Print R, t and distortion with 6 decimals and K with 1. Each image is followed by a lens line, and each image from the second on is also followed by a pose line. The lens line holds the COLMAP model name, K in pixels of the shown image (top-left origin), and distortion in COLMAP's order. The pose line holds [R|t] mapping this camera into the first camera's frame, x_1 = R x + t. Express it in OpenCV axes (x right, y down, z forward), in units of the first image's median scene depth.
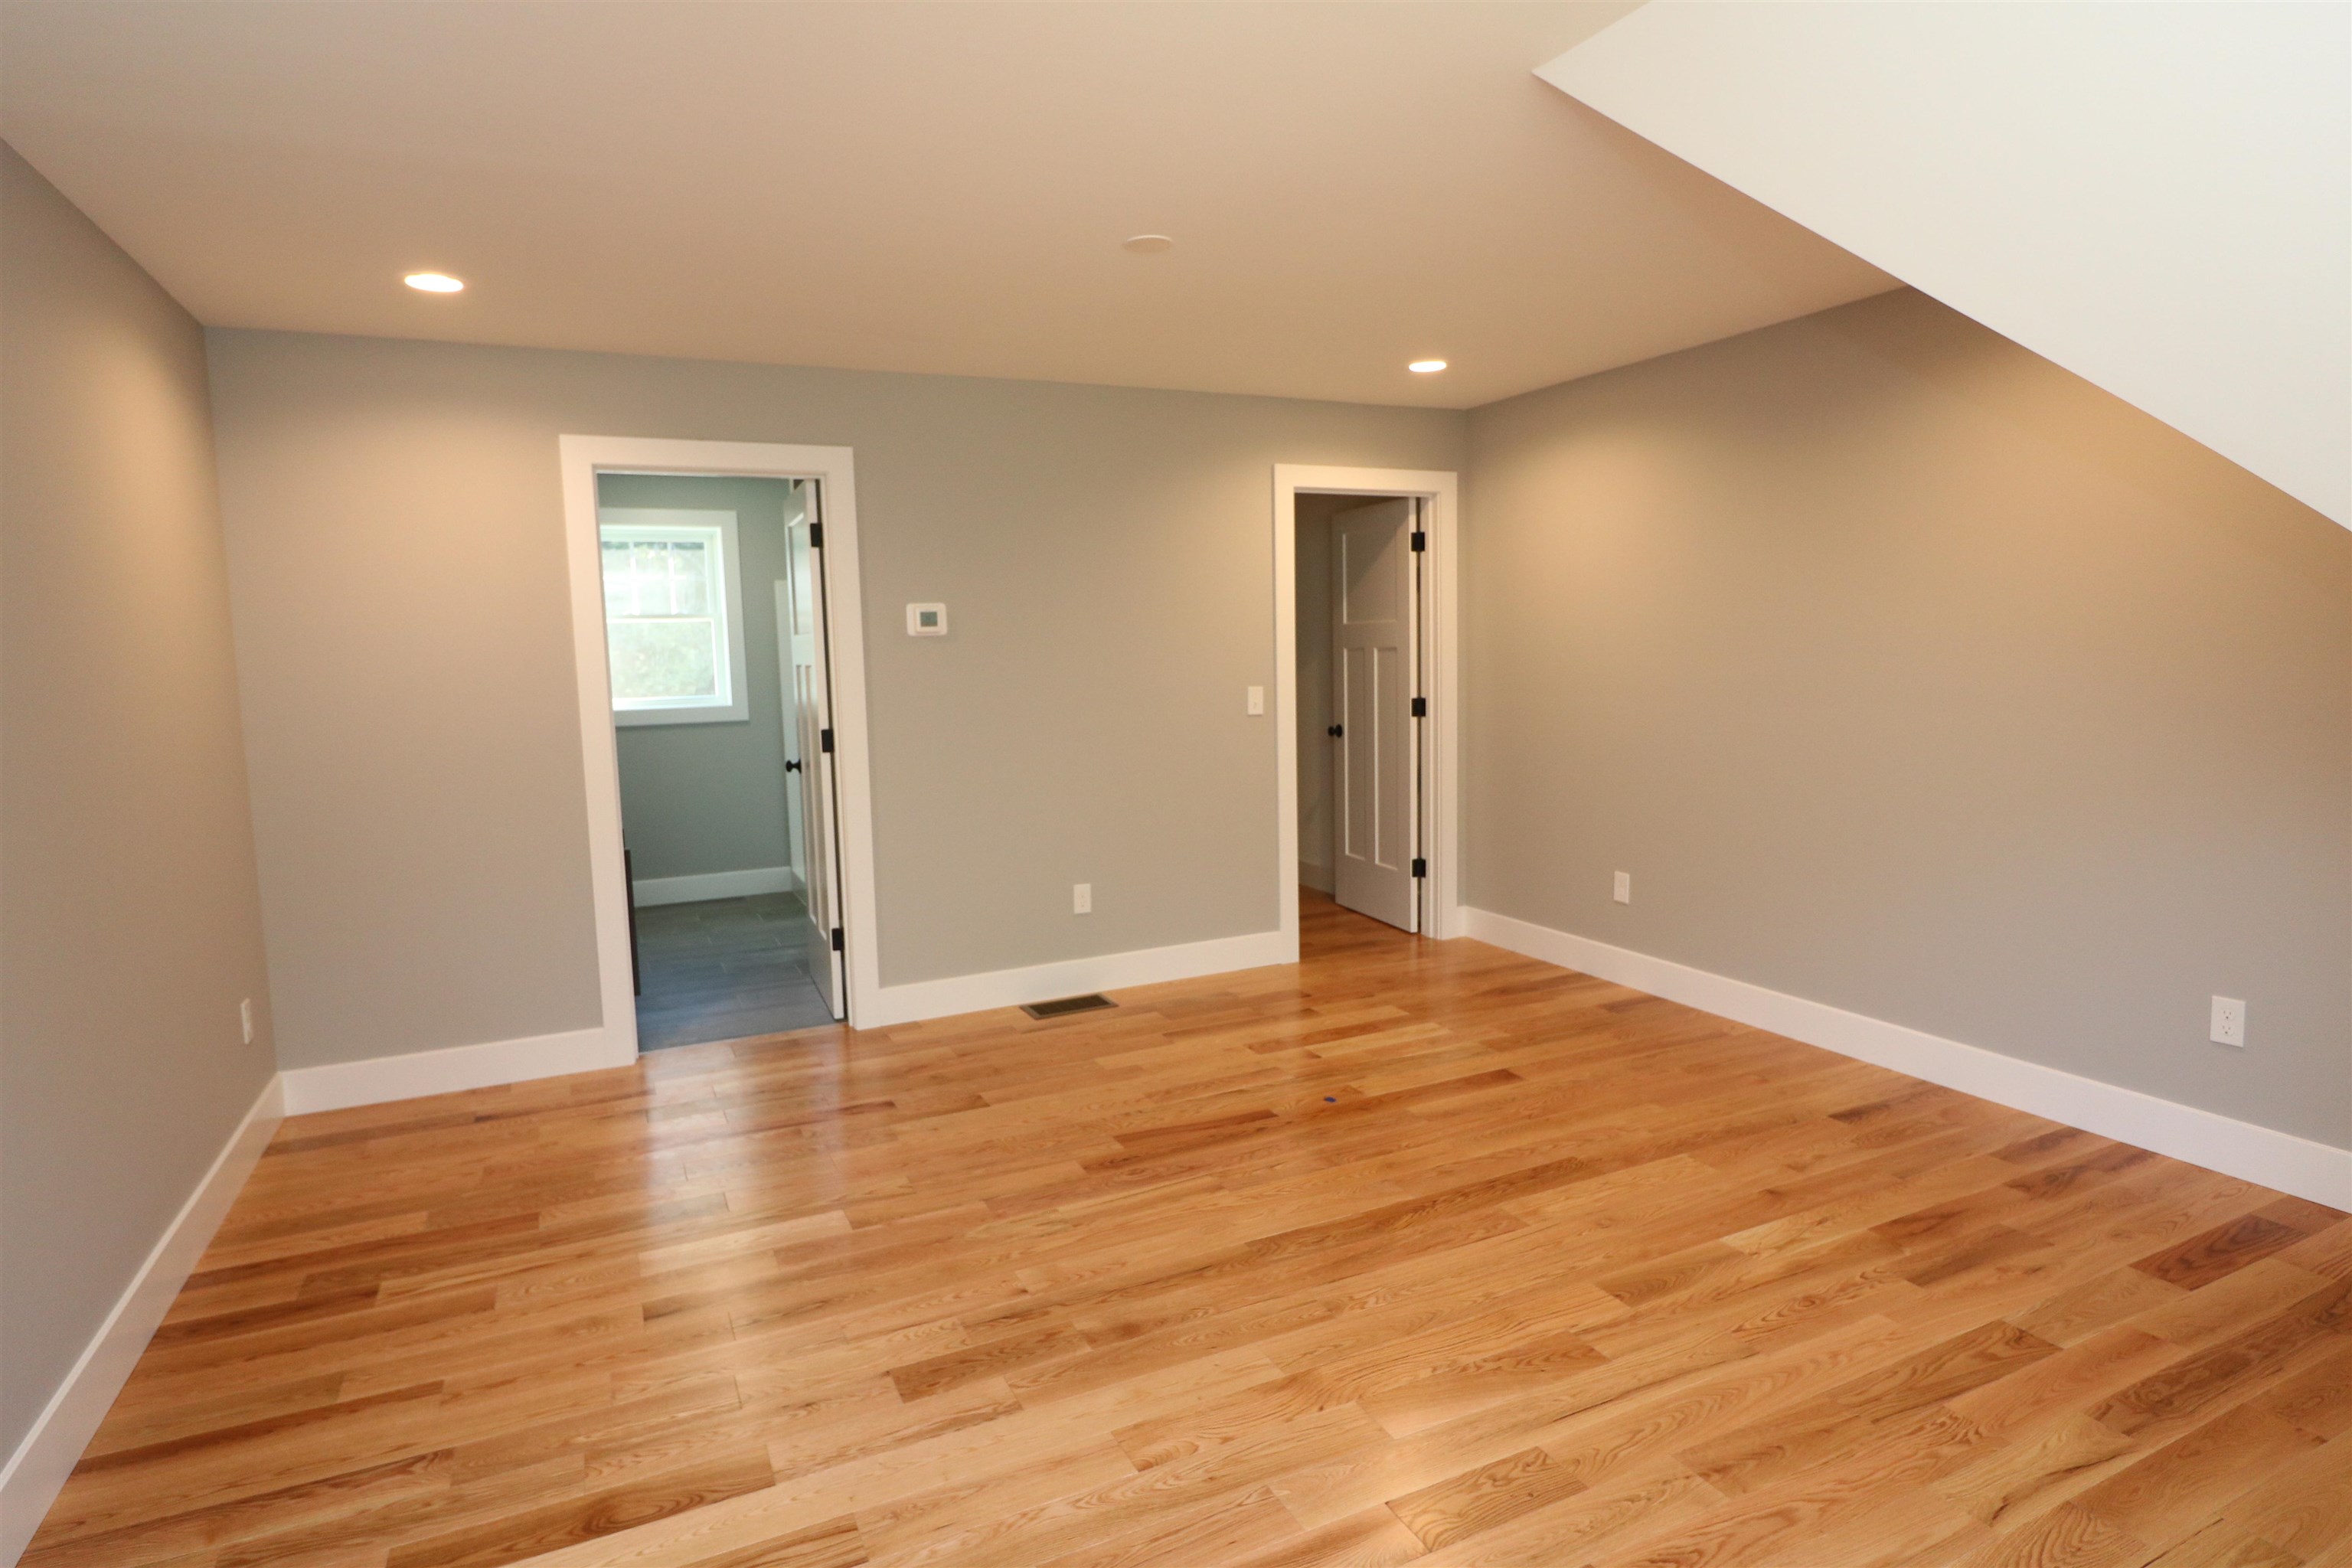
lens RADIAL K [[1245.2, 0, 1164.4], [0, 1245.2, 777.0], [0, 0, 1]] dist [0.004784, -0.014227]
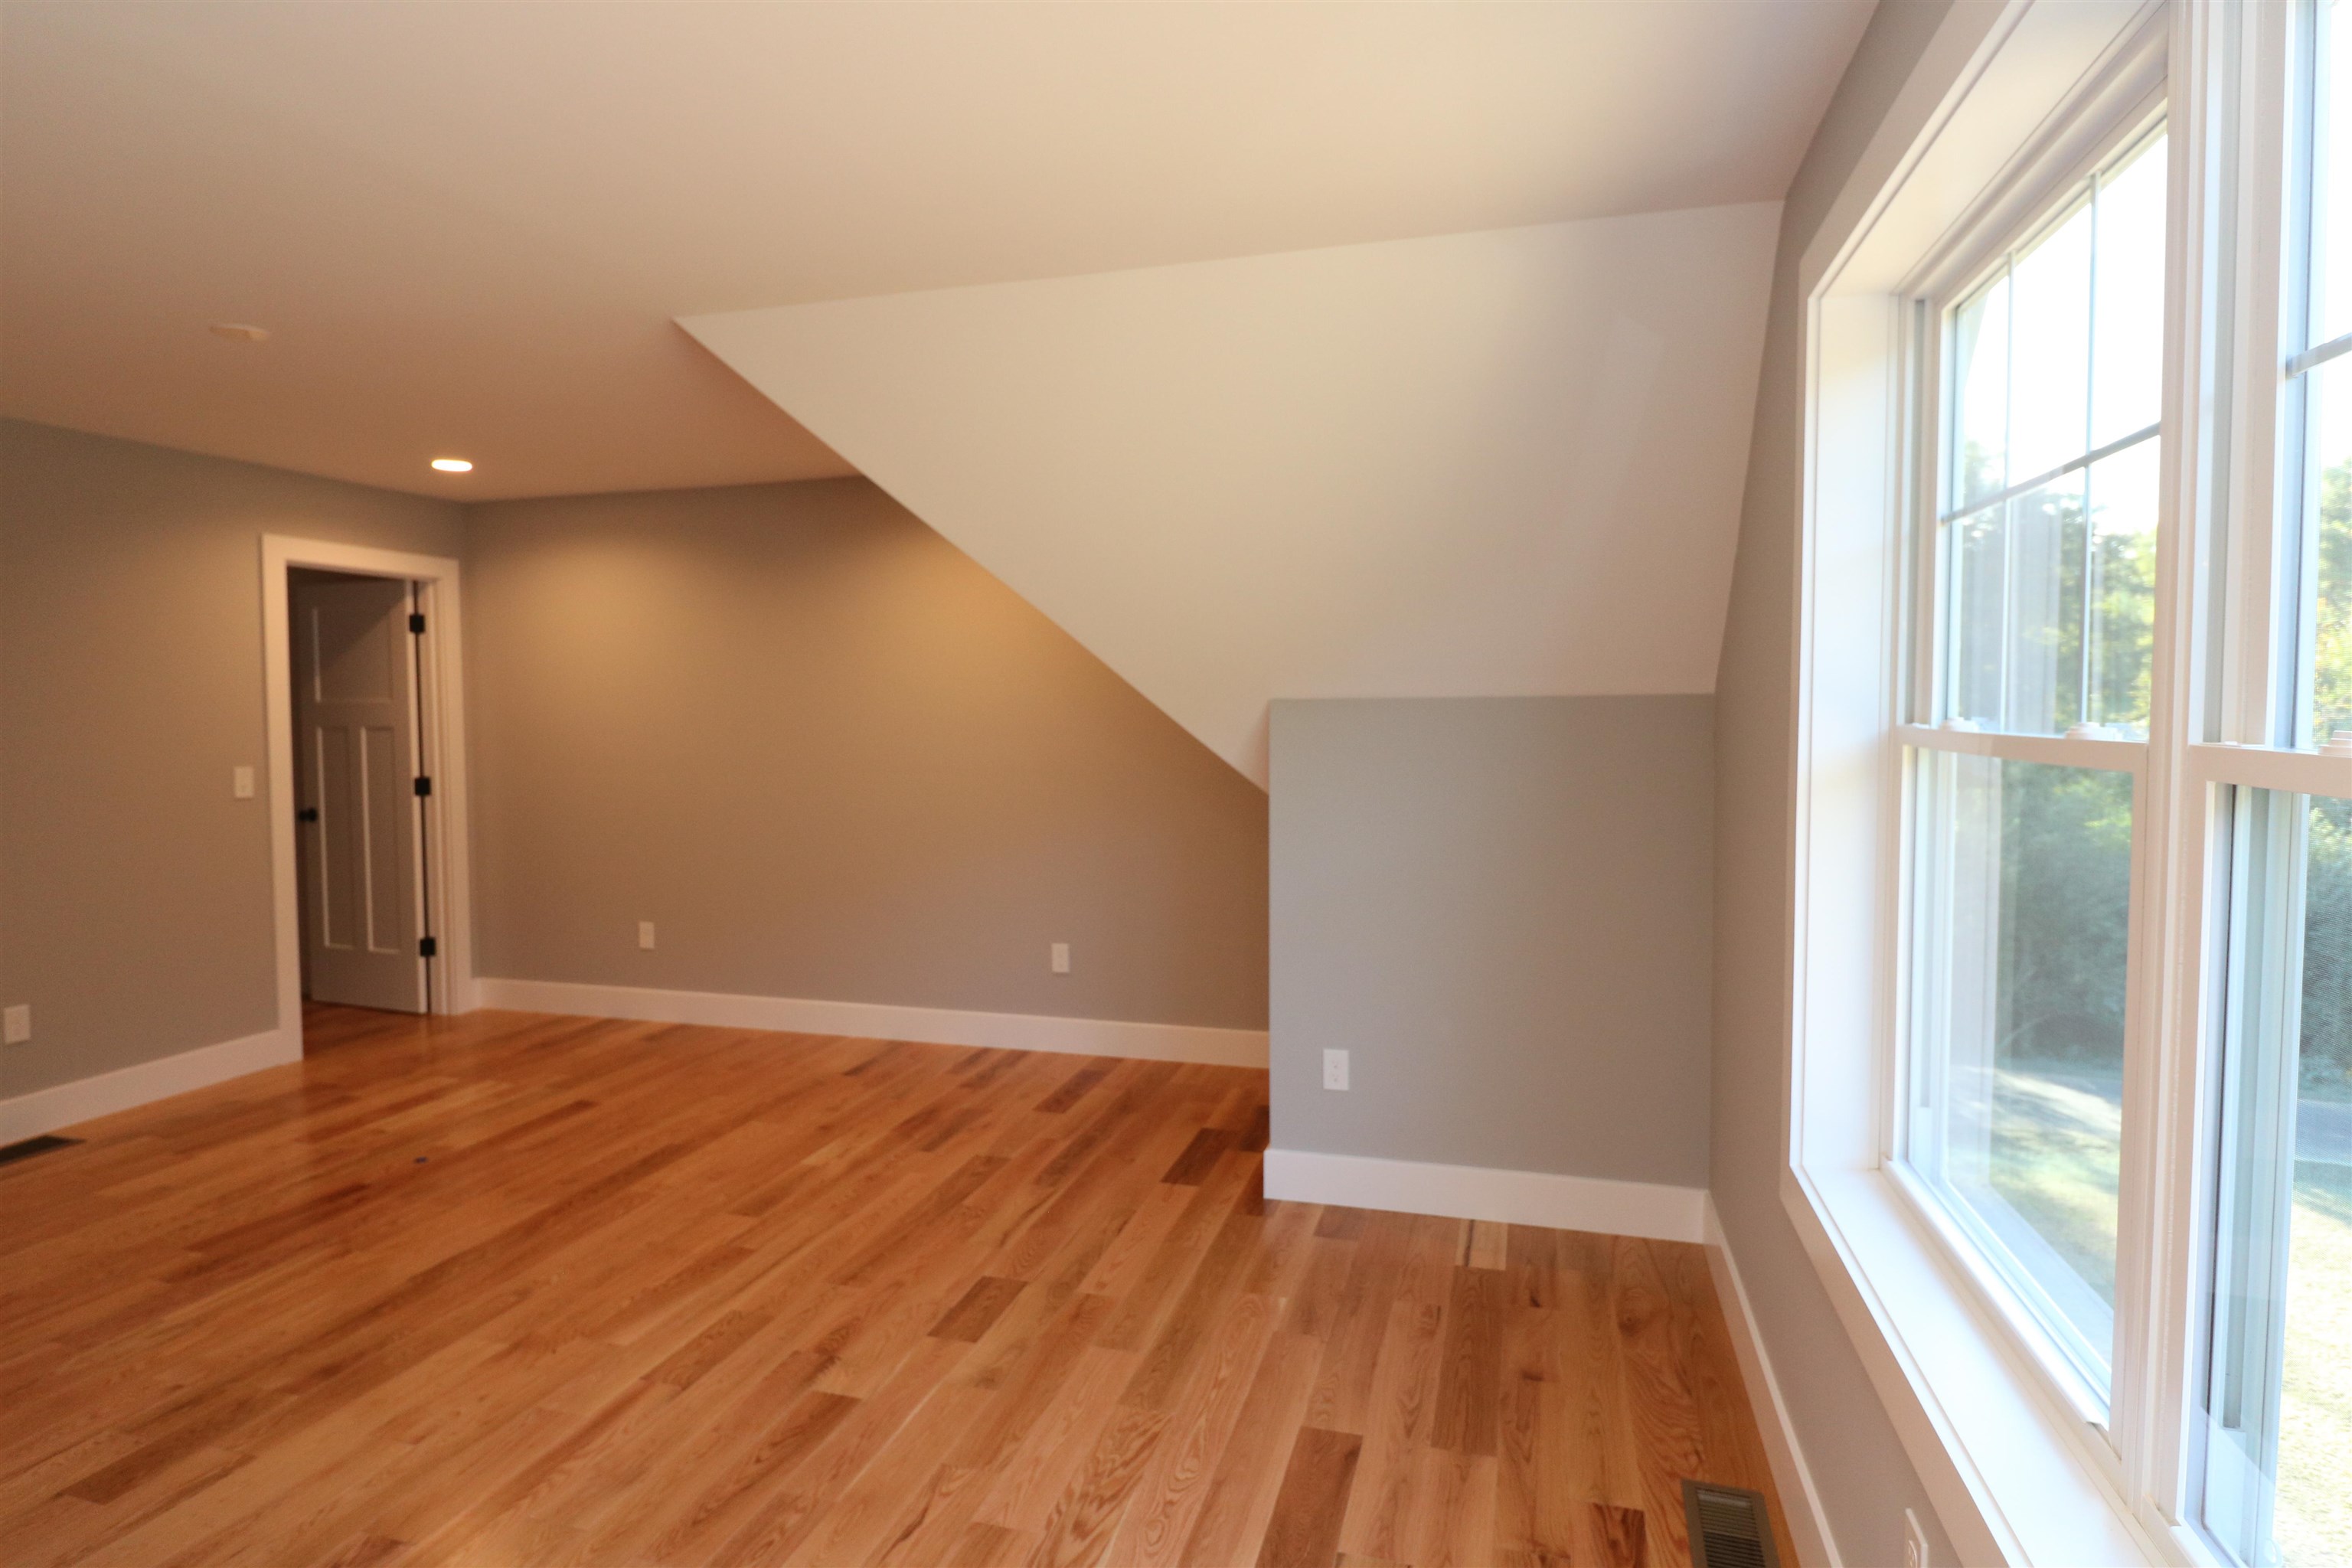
lens RADIAL K [[1245.2, 0, 1164.4], [0, 1245.2, 777.0], [0, 0, 1]] dist [0.004784, -0.014227]
pose [[0.663623, -0.019986, 0.747800, -0.275628], [0.069956, 0.996920, -0.035438, 0.025807], [-0.744789, 0.075831, 0.662978, -0.211187]]
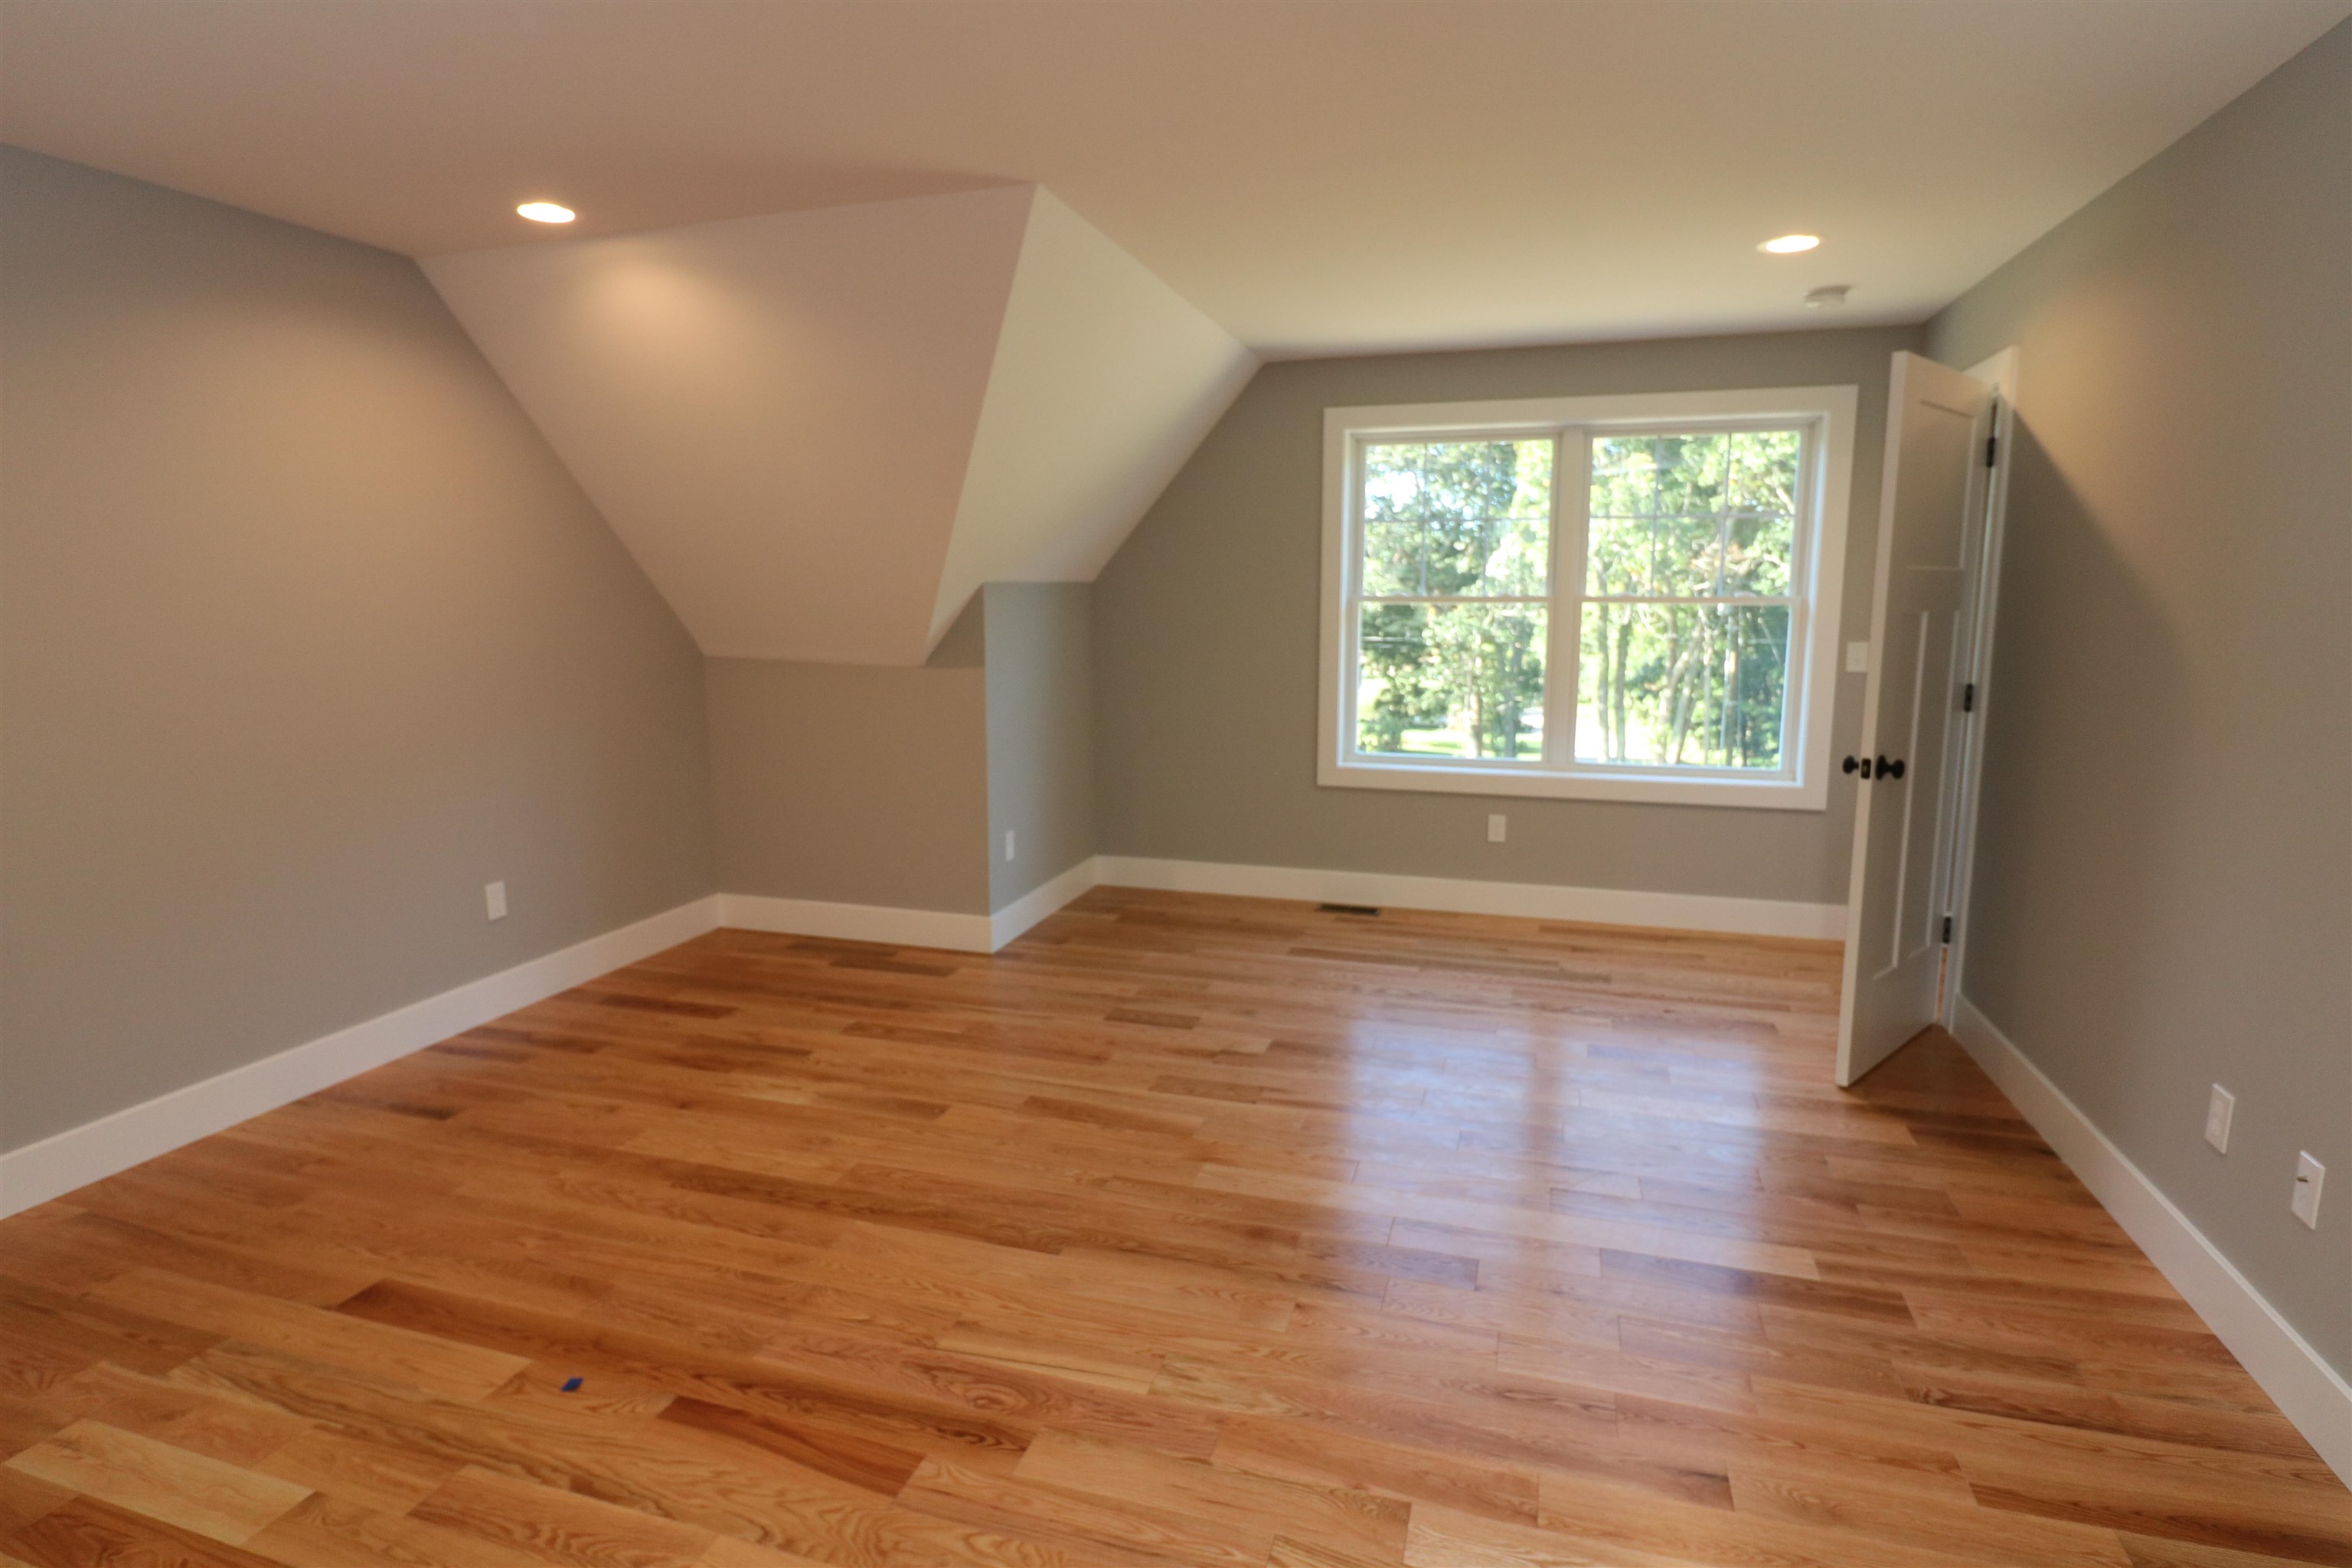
lens RADIAL K [[1228.1, 0, 1162.2], [0, 1228.1, 772.8], [0, 0, 1]] dist [0.001008, -0.012976]
pose [[-0.732056, -0.076360, 0.676952, -0.544675], [0.094344, 0.972760, 0.211750, -0.147627], [-0.674680, 0.218879, -0.704910, 1.422039]]
